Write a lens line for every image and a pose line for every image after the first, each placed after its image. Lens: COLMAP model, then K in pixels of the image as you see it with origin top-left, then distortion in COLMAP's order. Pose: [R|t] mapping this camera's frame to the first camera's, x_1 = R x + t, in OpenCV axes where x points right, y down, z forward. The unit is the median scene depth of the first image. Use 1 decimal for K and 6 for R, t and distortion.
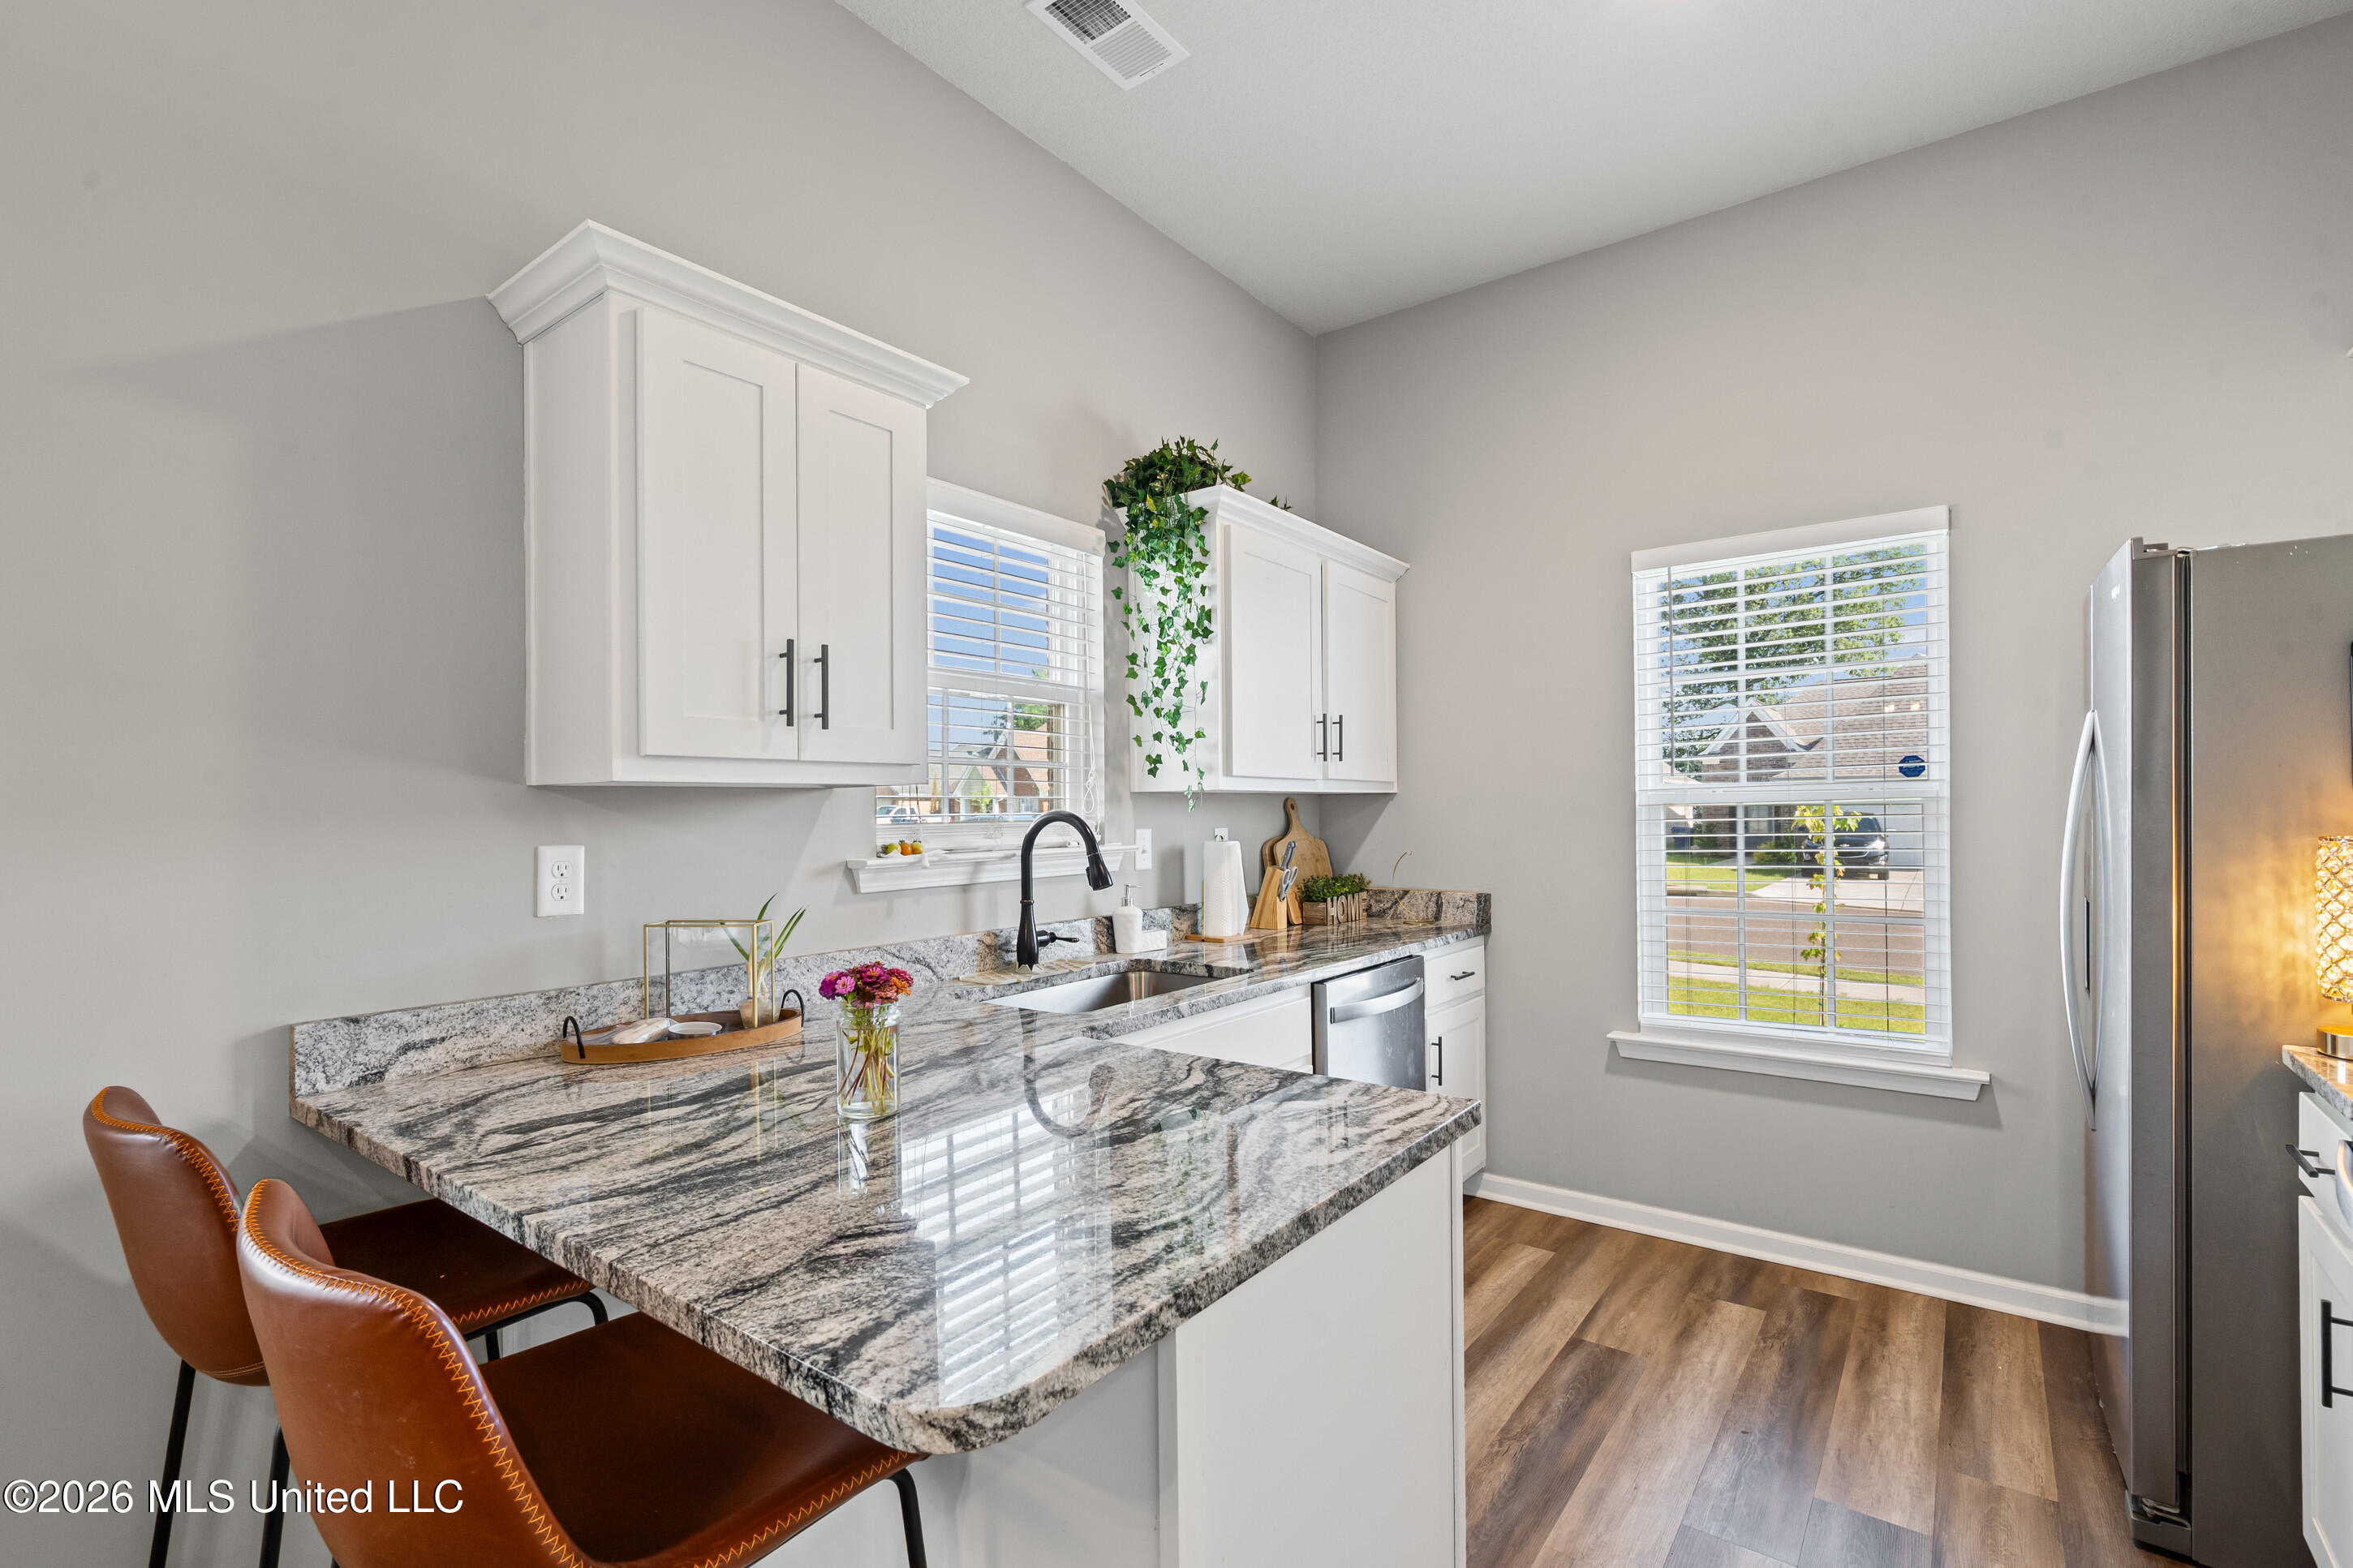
lens RADIAL K [[1066.1, 0, 1162.2], [0, 1066.1, 807.3], [0, 0, 1]] dist [-0.007705, 0.003519]
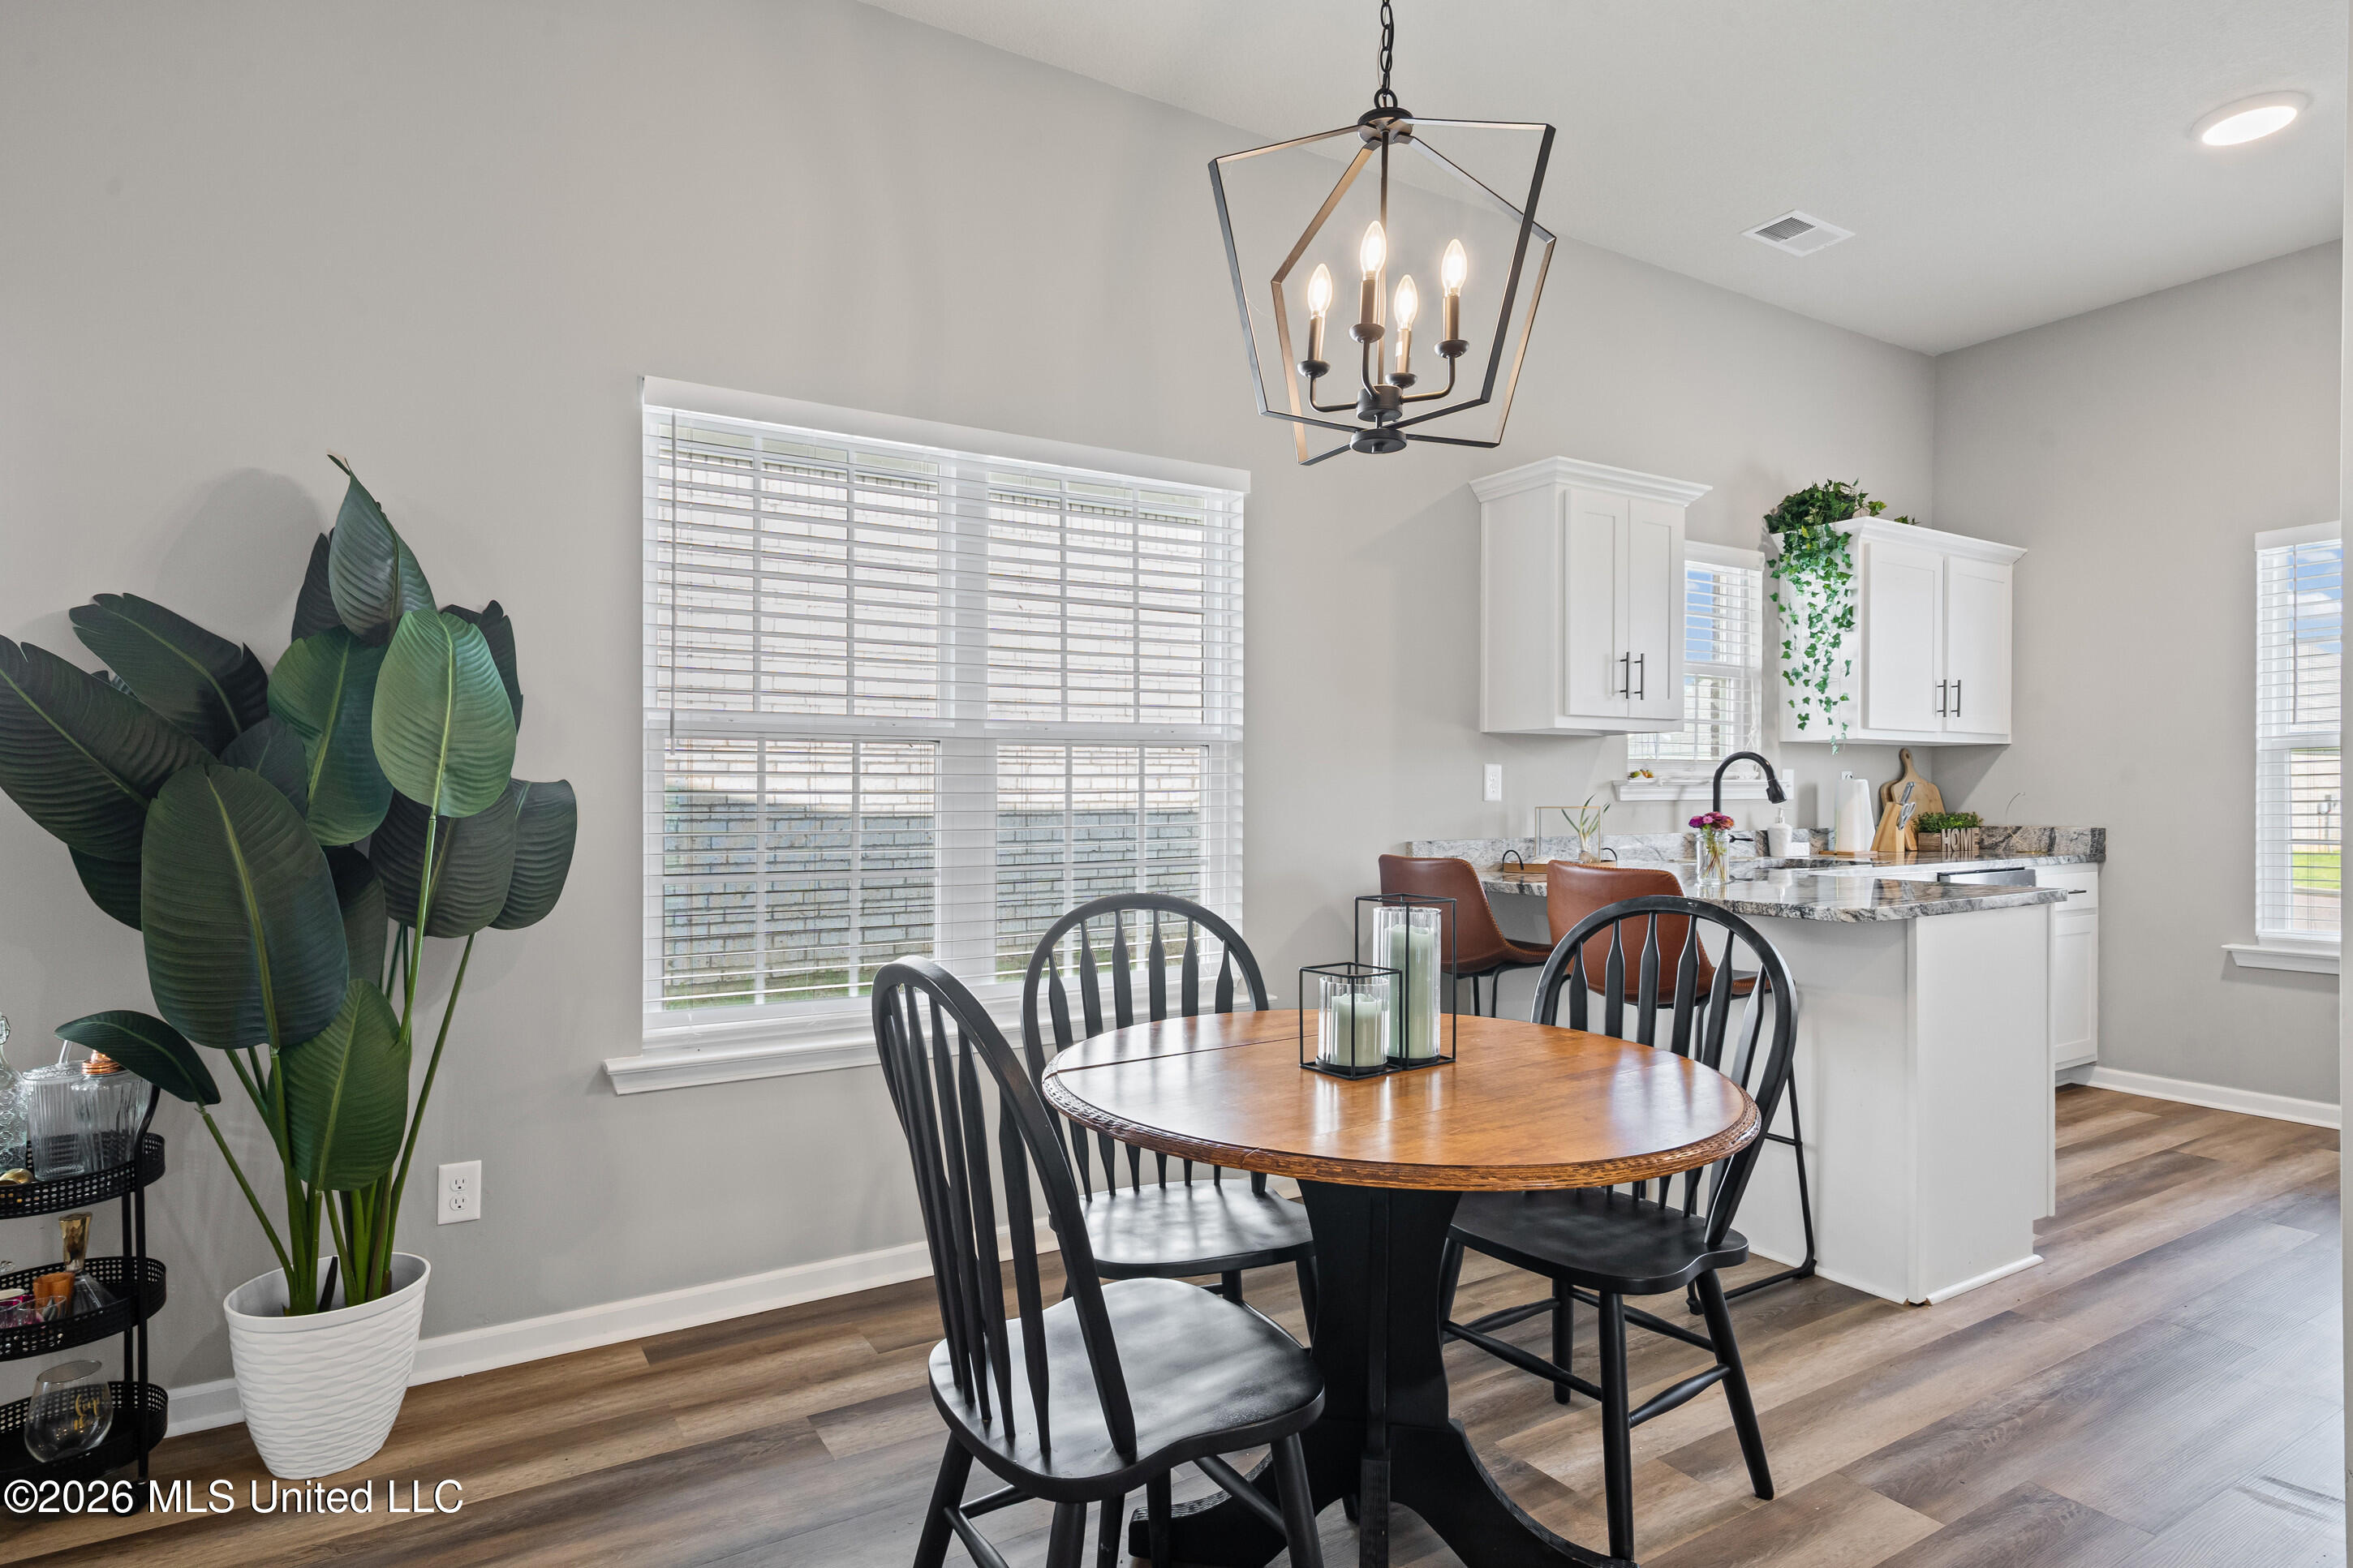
lens RADIAL K [[1241.4, 0, 1166.7], [0, 1241.4, 806.7], [0, 0, 1]] dist [0.016886, -0.002077]
pose [[0.931867, 0.010524, -0.362648, -0.190960], [-0.005307, 0.999868, 0.015378, 0.051229], [0.362761, -0.012405, 0.931799, -0.813836]]
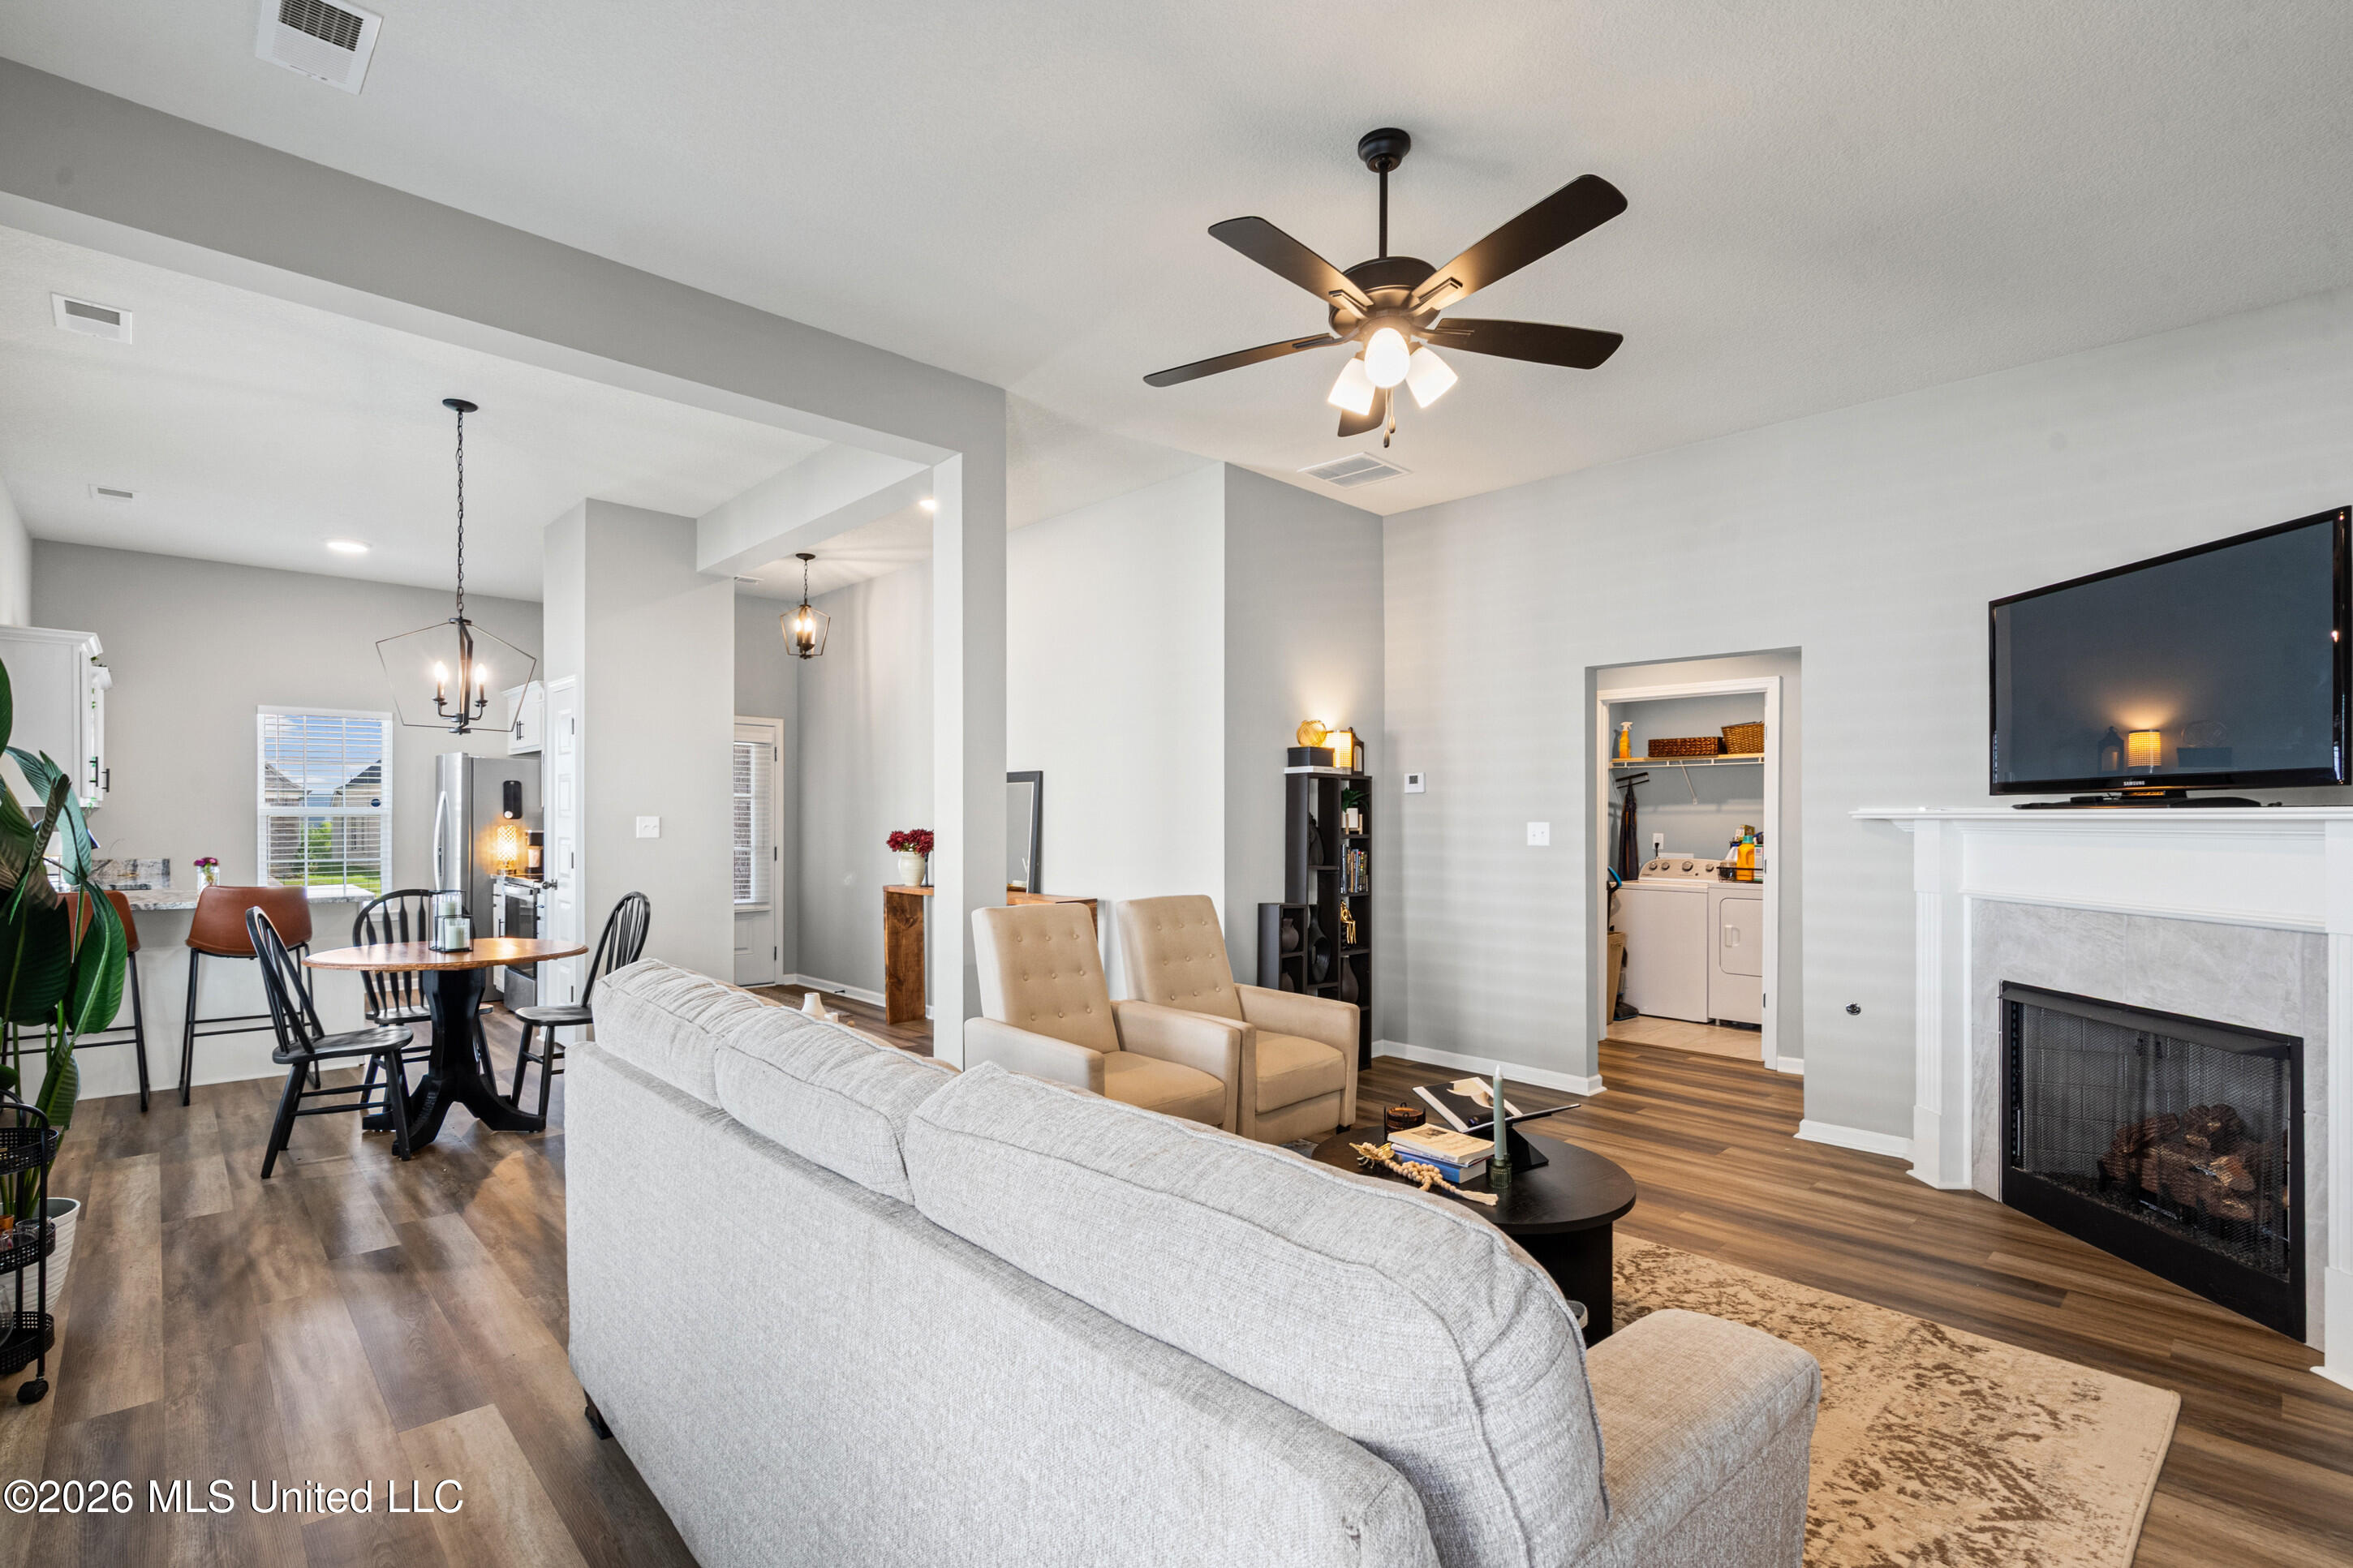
lens RADIAL K [[1066.1, 0, 1149.6], [0, 1066.1, 839.9], [0, 0, 1]] dist [-0.007705, 0.003519]
pose [[0.159531, -0.005966, 0.987175, -1.697266], [-0.011205, 0.999906, 0.007853, 0.011446], [-0.987129, -0.012314, 0.159449, -1.412655]]
